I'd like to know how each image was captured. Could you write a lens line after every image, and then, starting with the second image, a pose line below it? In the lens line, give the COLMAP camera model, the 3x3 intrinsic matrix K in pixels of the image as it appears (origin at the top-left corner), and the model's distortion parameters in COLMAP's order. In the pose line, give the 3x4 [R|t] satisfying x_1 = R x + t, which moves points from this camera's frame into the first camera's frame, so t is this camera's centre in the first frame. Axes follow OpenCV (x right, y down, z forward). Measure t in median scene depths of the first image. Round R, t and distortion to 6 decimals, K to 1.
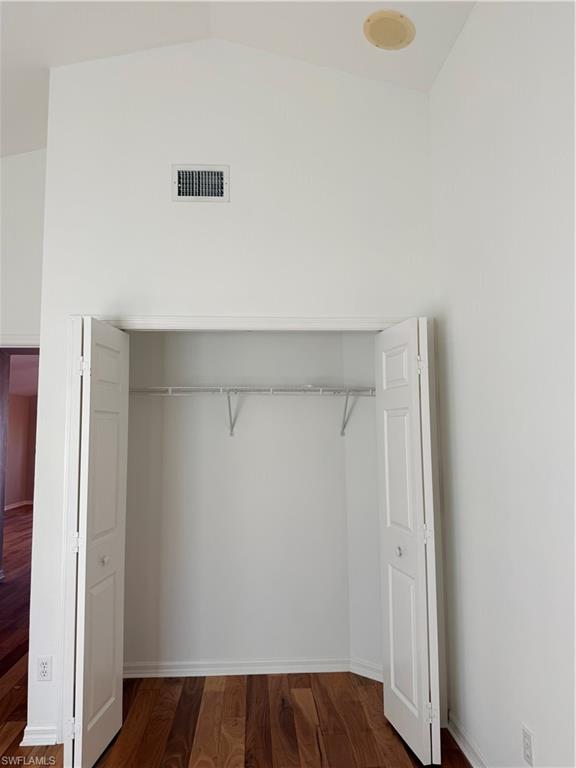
lens RADIAL K [[549.3, 0, 288.0], [0, 549.3, 384.0], [0, 0, 1]] dist [0.044811, -0.053442]
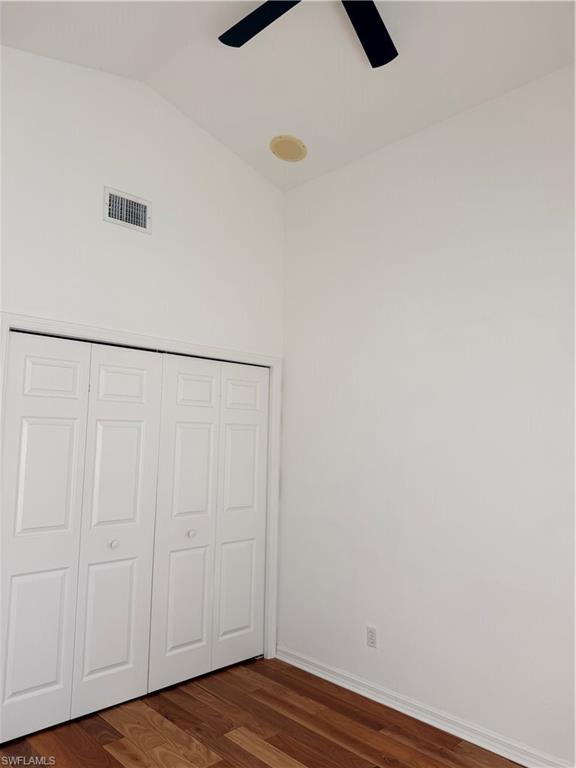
lens RADIAL K [[549.3, 0, 288.0], [0, 549.3, 384.0], [0, 0, 1]] dist [0.044811, -0.053442]
pose [[0.762066, 0.087070, 0.641619, -0.592829], [-0.083534, 0.995857, -0.035926, -0.008565], [-0.642089, -0.026219, 0.766182, -0.052424]]
